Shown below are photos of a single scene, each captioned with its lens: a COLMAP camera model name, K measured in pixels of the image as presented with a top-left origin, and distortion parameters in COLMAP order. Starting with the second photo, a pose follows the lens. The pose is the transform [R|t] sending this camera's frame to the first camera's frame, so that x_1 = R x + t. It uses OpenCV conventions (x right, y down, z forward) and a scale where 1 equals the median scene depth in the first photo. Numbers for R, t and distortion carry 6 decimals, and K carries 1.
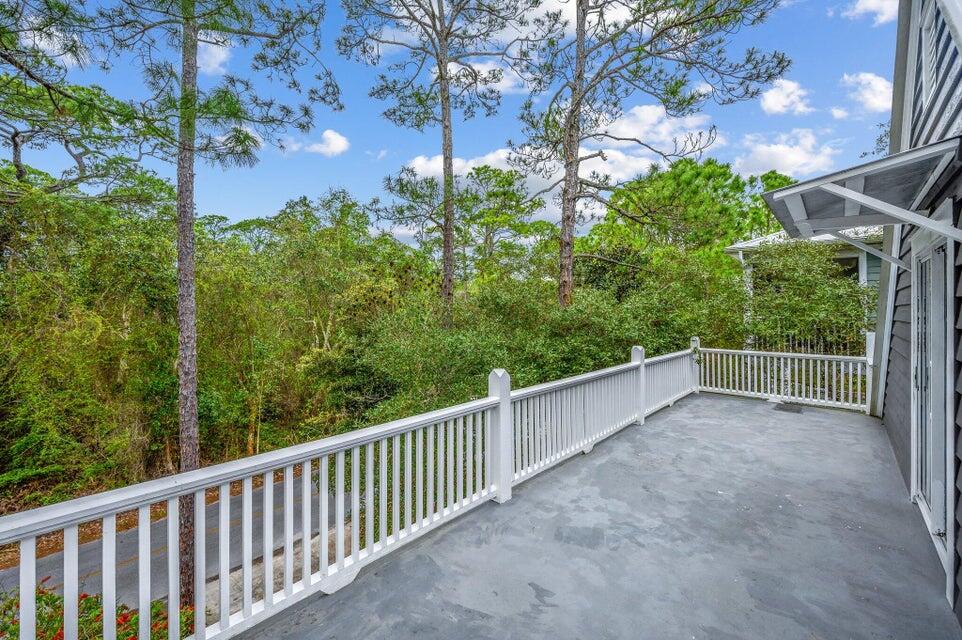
lens RADIAL K [[380.4, 0, 476.9], [0, 380.4, 310.8], [0, 0, 1]] dist [0.000087, 0.000011]
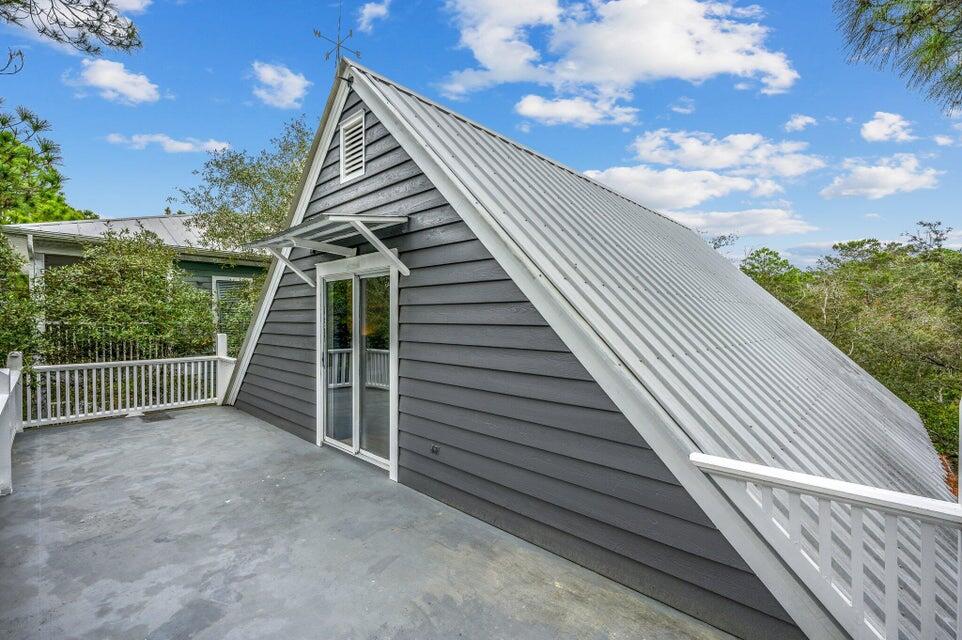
lens RADIAL K [[422.3, 0, 476.9], [0, 422.3, 325.3], [0, 0, 1]] dist [0.002836, 0.000373]
pose [[0.009886, -0.018502, 0.999780, -0.335083], [-0.004444, 0.999818, 0.018546, 0.006078], [-0.999941, -0.004627, 0.009802, 0.288837]]
